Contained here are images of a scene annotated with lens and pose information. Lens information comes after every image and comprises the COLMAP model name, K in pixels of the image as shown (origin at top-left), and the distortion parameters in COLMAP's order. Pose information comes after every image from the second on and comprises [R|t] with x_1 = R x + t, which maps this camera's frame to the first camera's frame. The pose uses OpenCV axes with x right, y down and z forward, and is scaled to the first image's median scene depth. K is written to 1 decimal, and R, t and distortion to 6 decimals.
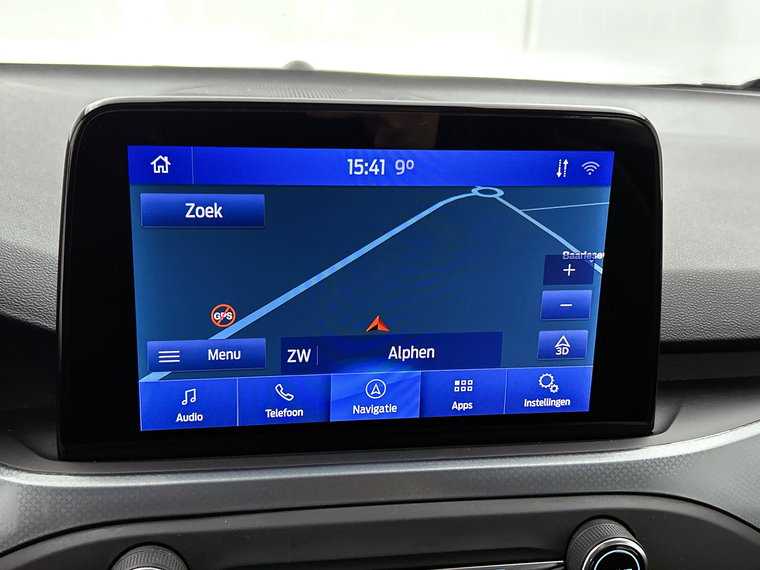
lens RADIAL K [[866.8, 0, 380.0], [0, 866.8, 285.0], [0, 0, 1]] dist [0.147768, -0.345017]
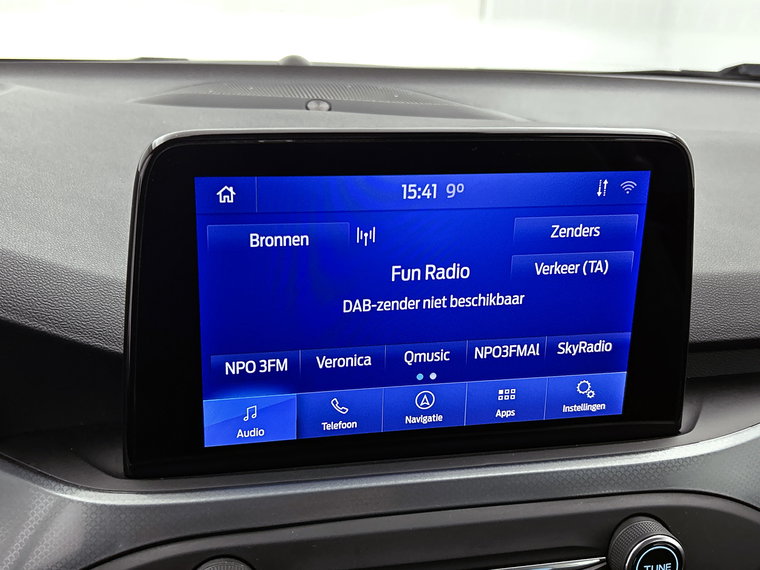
lens RADIAL K [[866.8, 0, 380.0], [0, 866.8, 285.0], [0, 0, 1]] dist [0.147768, -0.345017]
pose [[0.998612, -0.019495, 0.048928, -0.110962], [0.017882, 0.999289, 0.033200, -0.056401], [-0.049541, -0.032279, 0.998250, -0.040412]]
